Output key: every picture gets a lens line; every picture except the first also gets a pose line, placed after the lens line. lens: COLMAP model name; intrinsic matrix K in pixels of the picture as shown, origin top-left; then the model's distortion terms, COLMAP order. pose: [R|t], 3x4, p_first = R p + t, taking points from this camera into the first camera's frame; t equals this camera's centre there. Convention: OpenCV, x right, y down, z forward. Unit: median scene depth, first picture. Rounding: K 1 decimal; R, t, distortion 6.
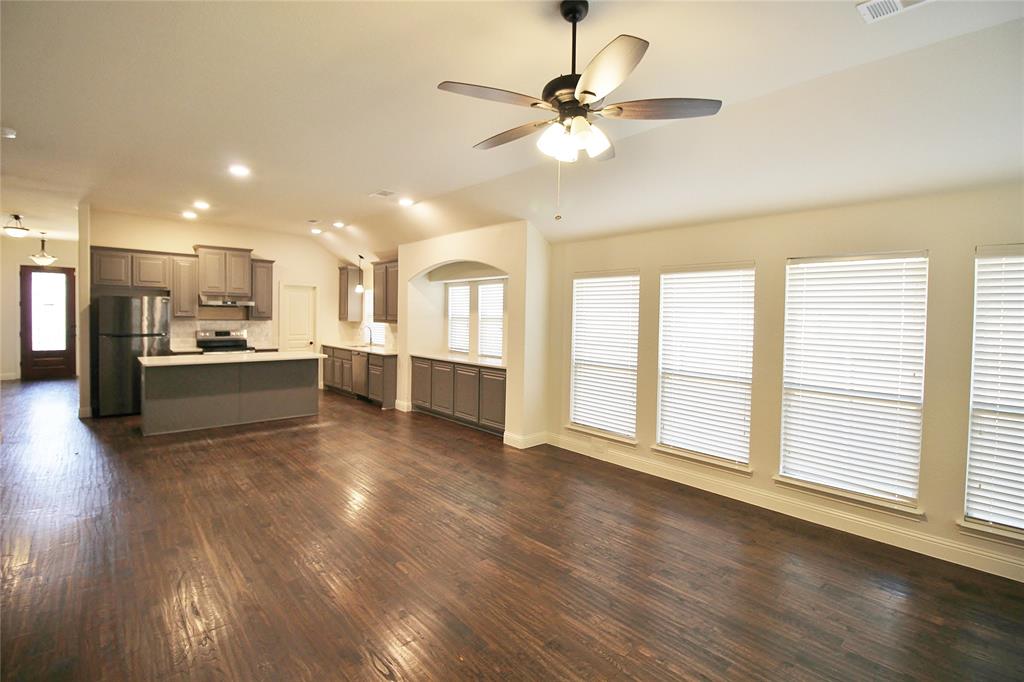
lens RADIAL K [[470.2, 0, 509.6], [0, 470.2, 326.1], [0, 0, 1]] dist [0.000225, -0.011641]
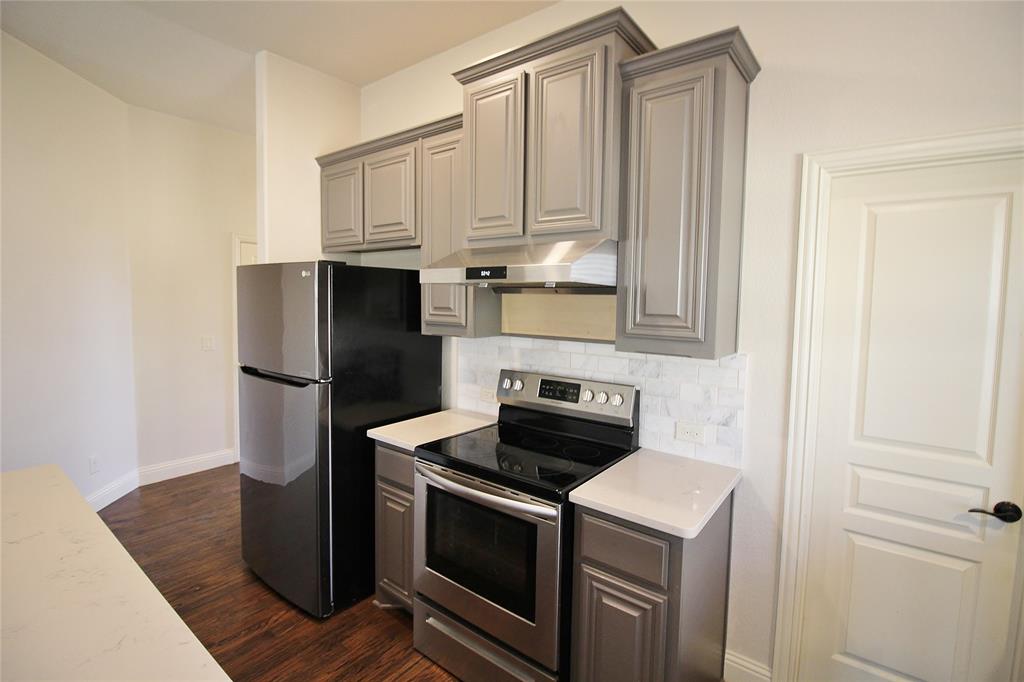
lens RADIAL K [[474.2, 0, 513.4], [0, 474.2, 325.9], [0, 0, 1]] dist [-0.000613, -0.012468]
pose [[0.177063, 0.046849, -0.983084, -0.374748], [-0.039981, 0.998384, 0.040377, -0.034665], [0.983387, 0.032155, 0.178650, 1.007519]]
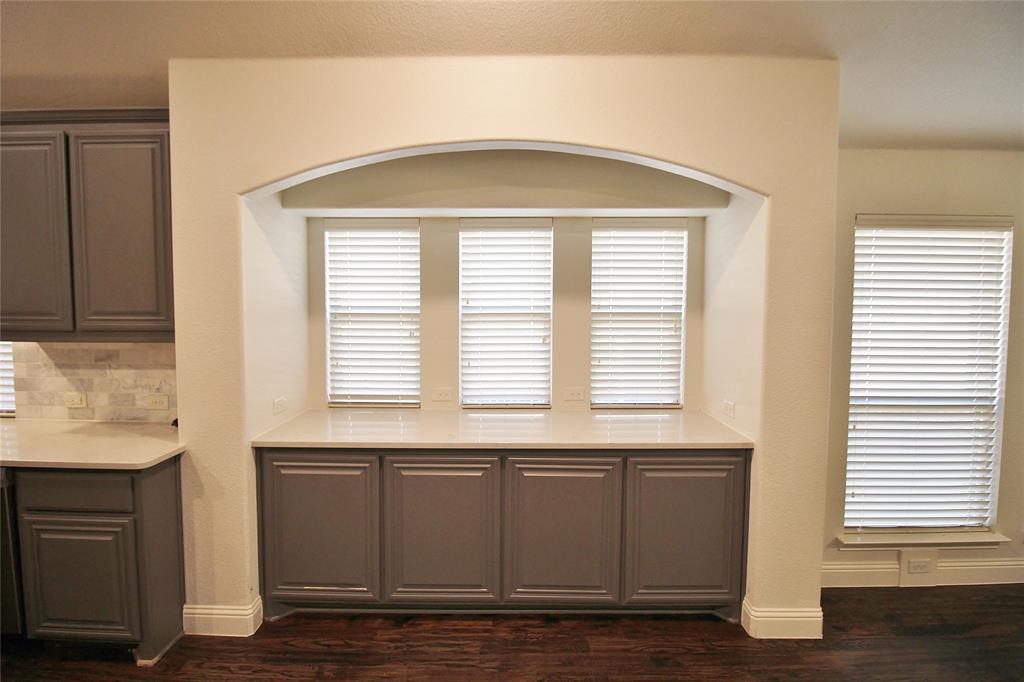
lens RADIAL K [[474.2, 0, 513.4], [0, 474.2, 325.9], [0, 0, 1]] dist [-0.000613, -0.012468]
pose [[0.671354, -0.050408, 0.739420, -0.316581], [0.025758, 0.998669, 0.044694, -0.023212], [-0.740689, -0.010959, 0.671759, 0.672155]]
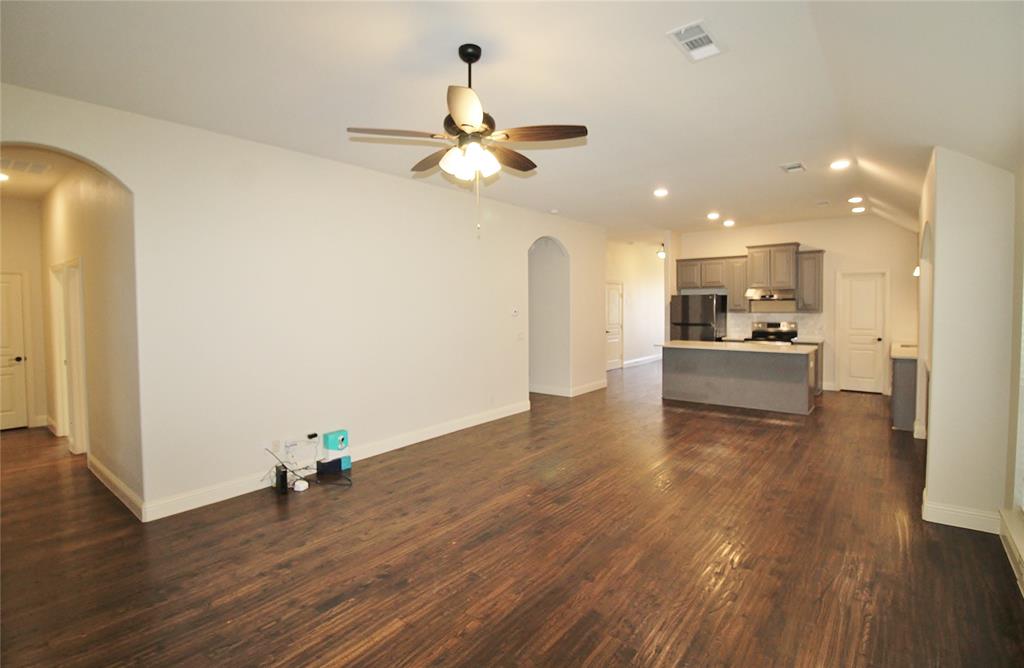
lens RADIAL K [[476.1, 0, 514.6], [0, 476.1, 319.9], [0, 0, 1]] dist [-0.000956, -0.014738]
pose [[0.162172, 0.012019, -0.986689, 0.391540], [-0.012572, 0.999870, 0.010113, 0.000115], [0.986682, 0.010765, 0.162302, 0.266447]]
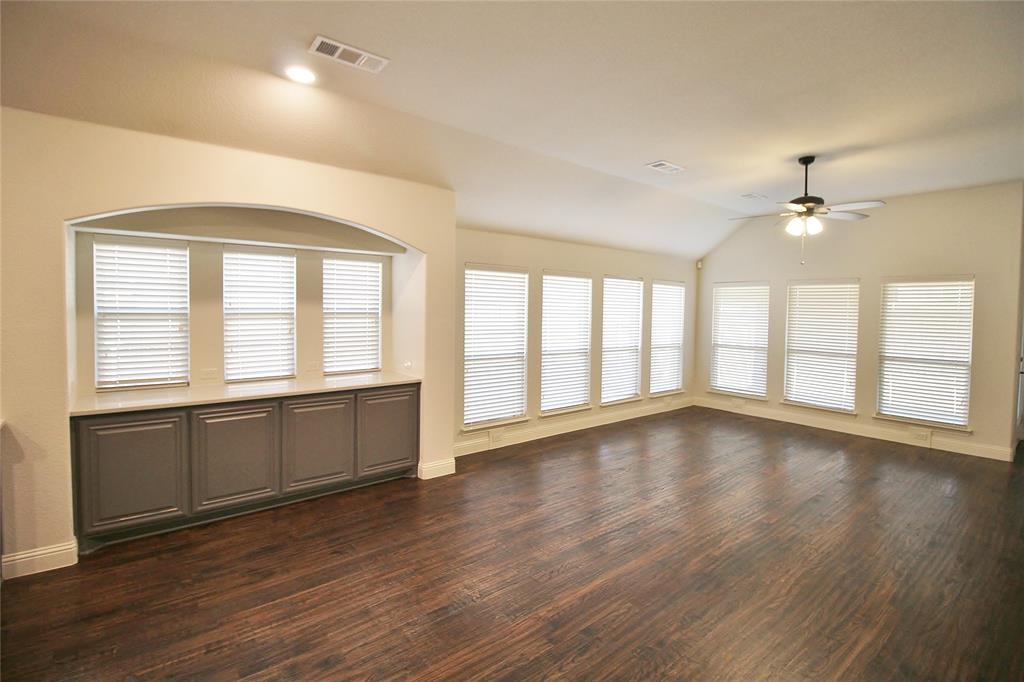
lens RADIAL K [[470.2, 0, 509.6], [0, 470.2, 326.1], [0, 0, 1]] dist [0.000225, -0.011641]
pose [[0.057772, -0.052405, 0.996953, -0.560642], [0.014234, 0.998563, 0.051664, -0.025093], [-0.998228, 0.011206, 0.058435, 0.618032]]
